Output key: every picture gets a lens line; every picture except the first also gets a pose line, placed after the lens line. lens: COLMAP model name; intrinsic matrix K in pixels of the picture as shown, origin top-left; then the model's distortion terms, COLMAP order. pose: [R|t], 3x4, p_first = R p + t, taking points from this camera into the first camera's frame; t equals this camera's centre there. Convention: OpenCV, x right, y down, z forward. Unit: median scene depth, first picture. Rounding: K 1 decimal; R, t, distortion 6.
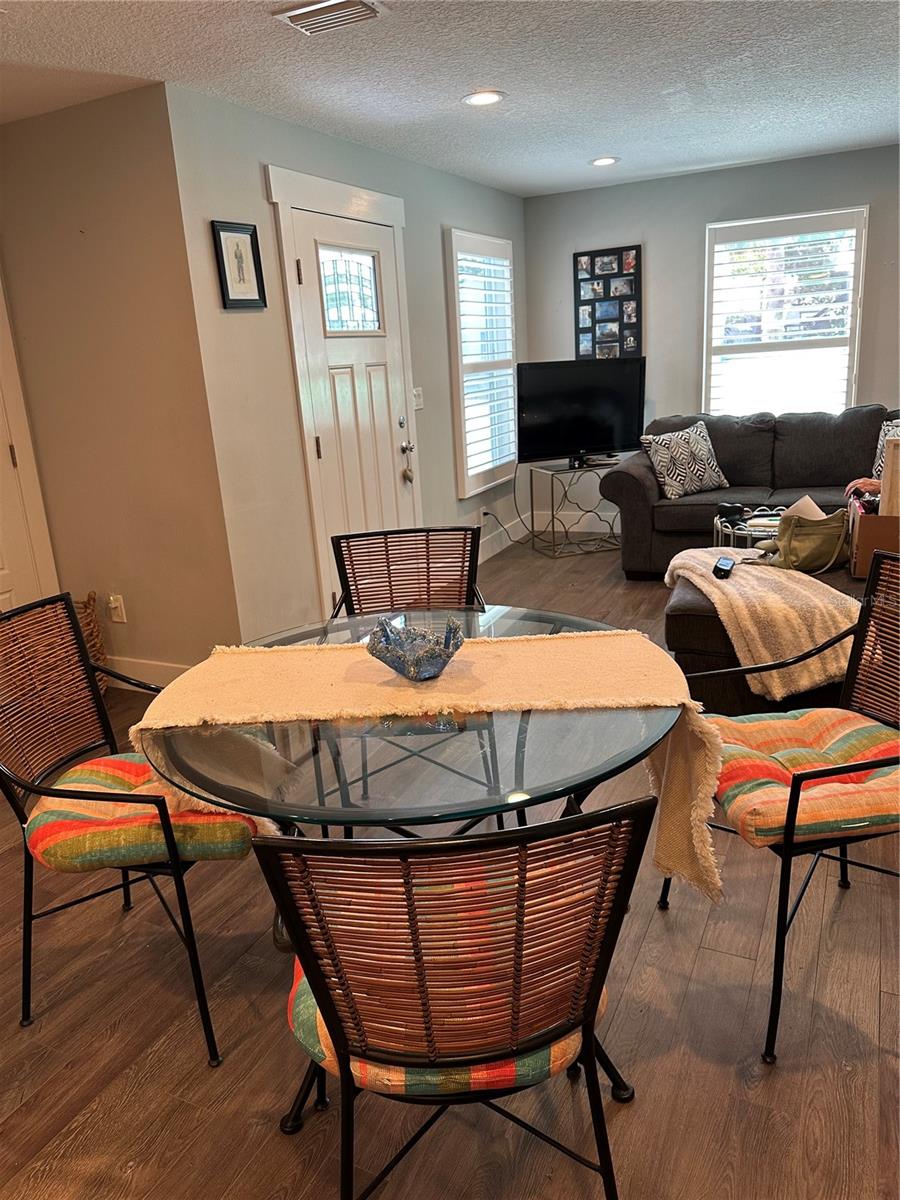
lens RADIAL K [[862.8, 0, 445.5], [0, 862.8, 606.9], [0, 0, 1]] dist [0.074414, -0.096425]
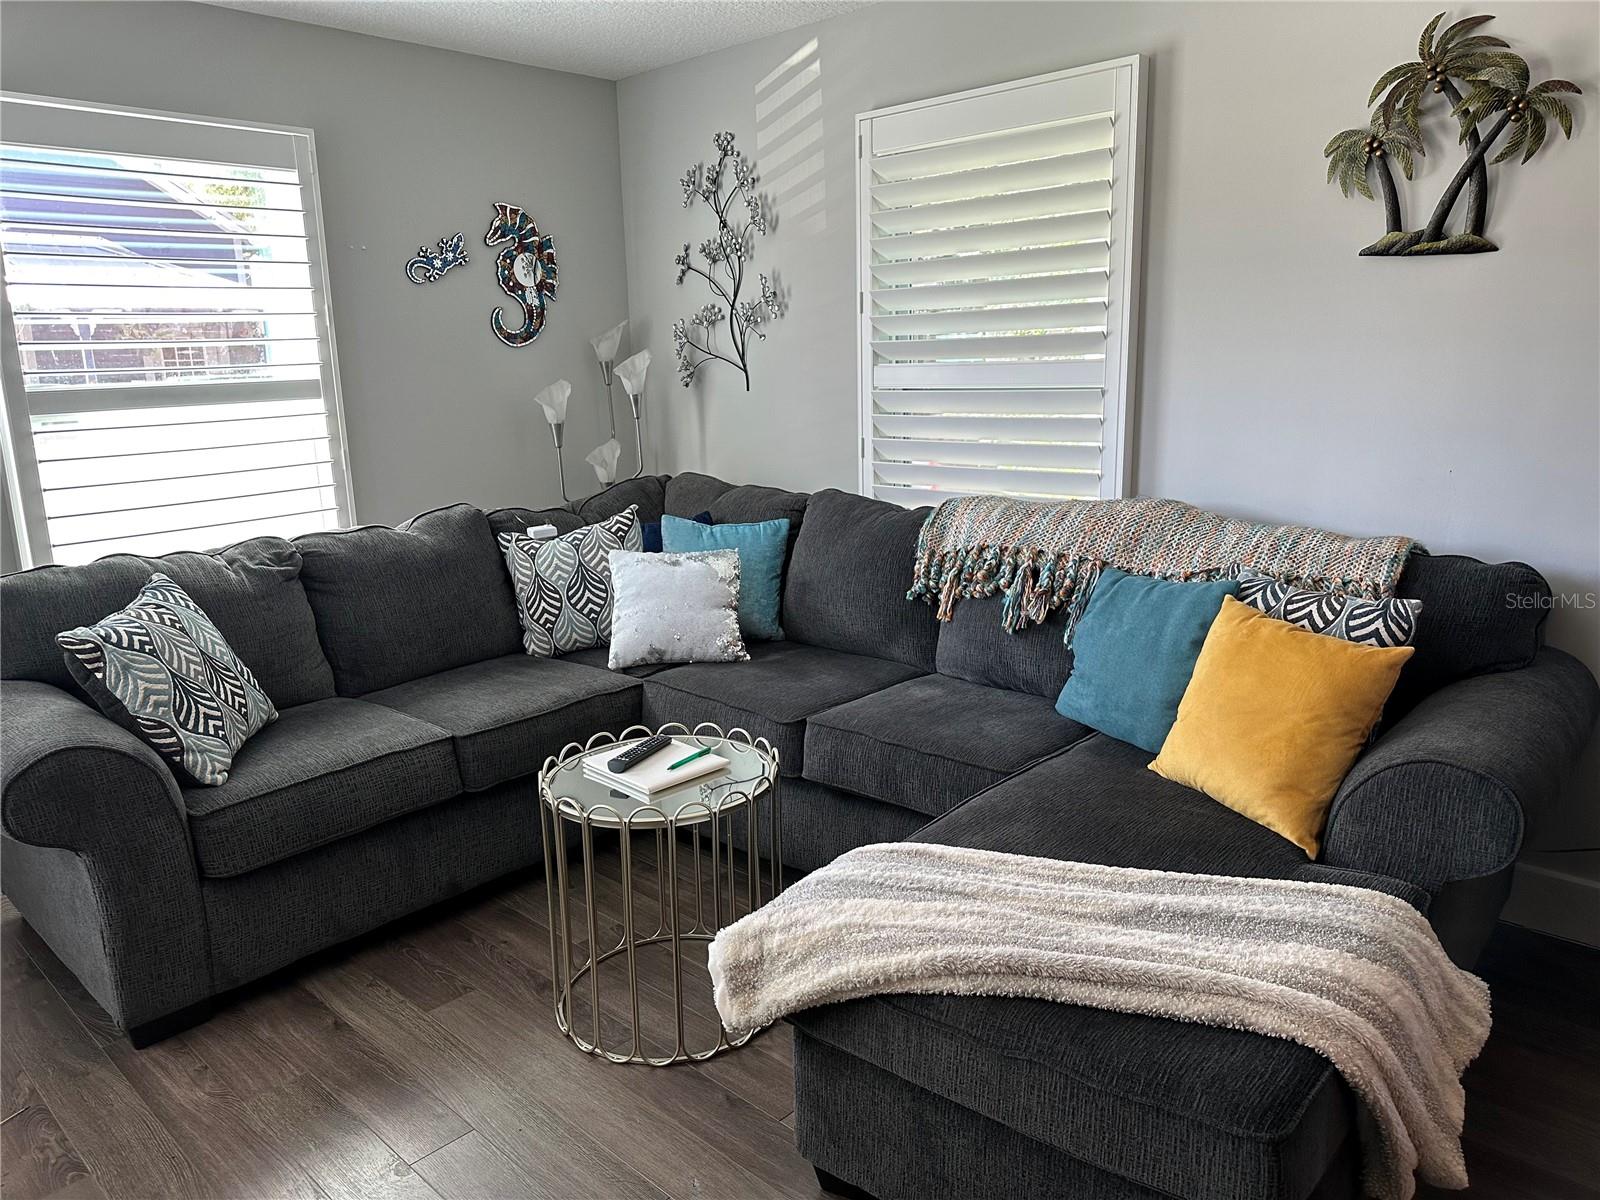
lens RADIAL K [[1126.8, 0, 802.6], [0, 1126.8, 611.4], [0, 0, 1]] dist [0.010592, -0.004904]
pose [[0.300921, -0.156386, 0.940739, -0.092335], [0.278539, 0.957861, 0.070133, -0.145647], [-0.912065, 0.240928, 0.331800, 0.550695]]
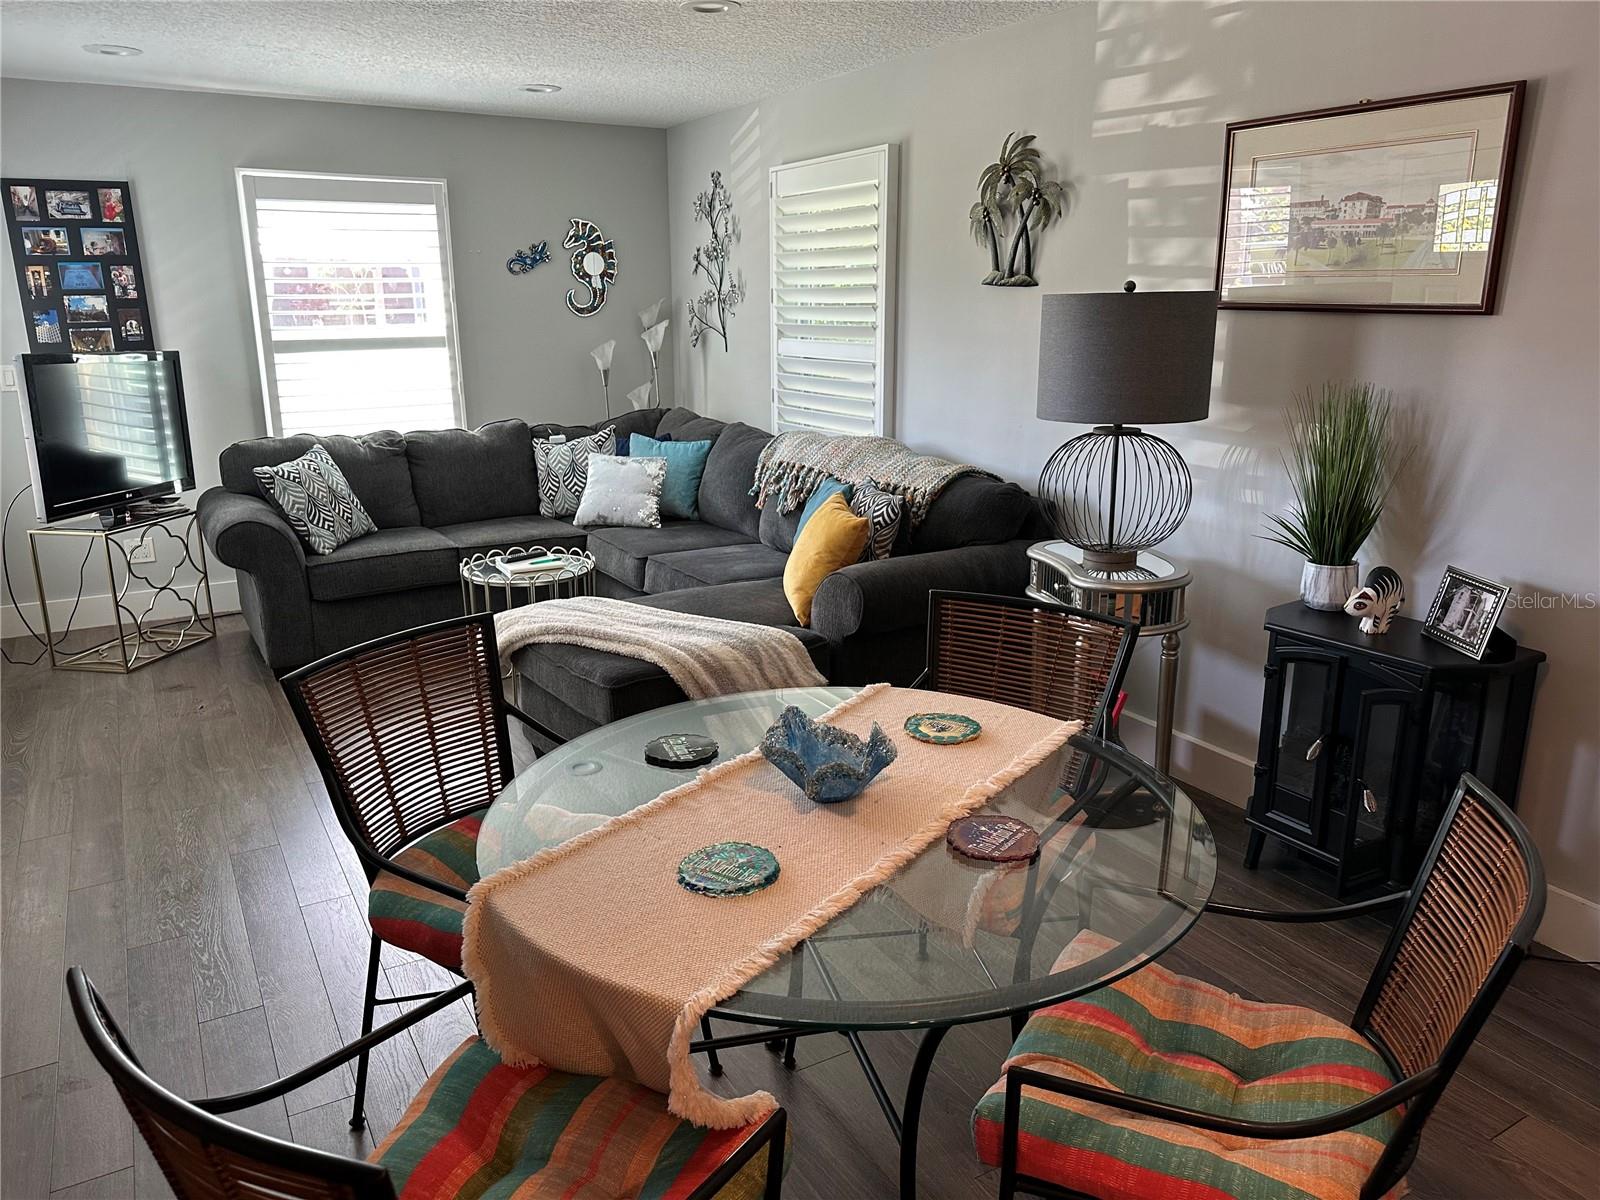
lens RADIAL K [[1150.4, 0, 800.7], [0, 1150.4, 608.0], [0, 0, 1]] dist [0.074414, -0.096425]
pose [[0.556359, -0.153647, 0.816613, -0.270494], [0.207125, 0.977379, 0.042781, -0.039786], [-0.804714, 0.145340, 0.575597, 0.149317]]
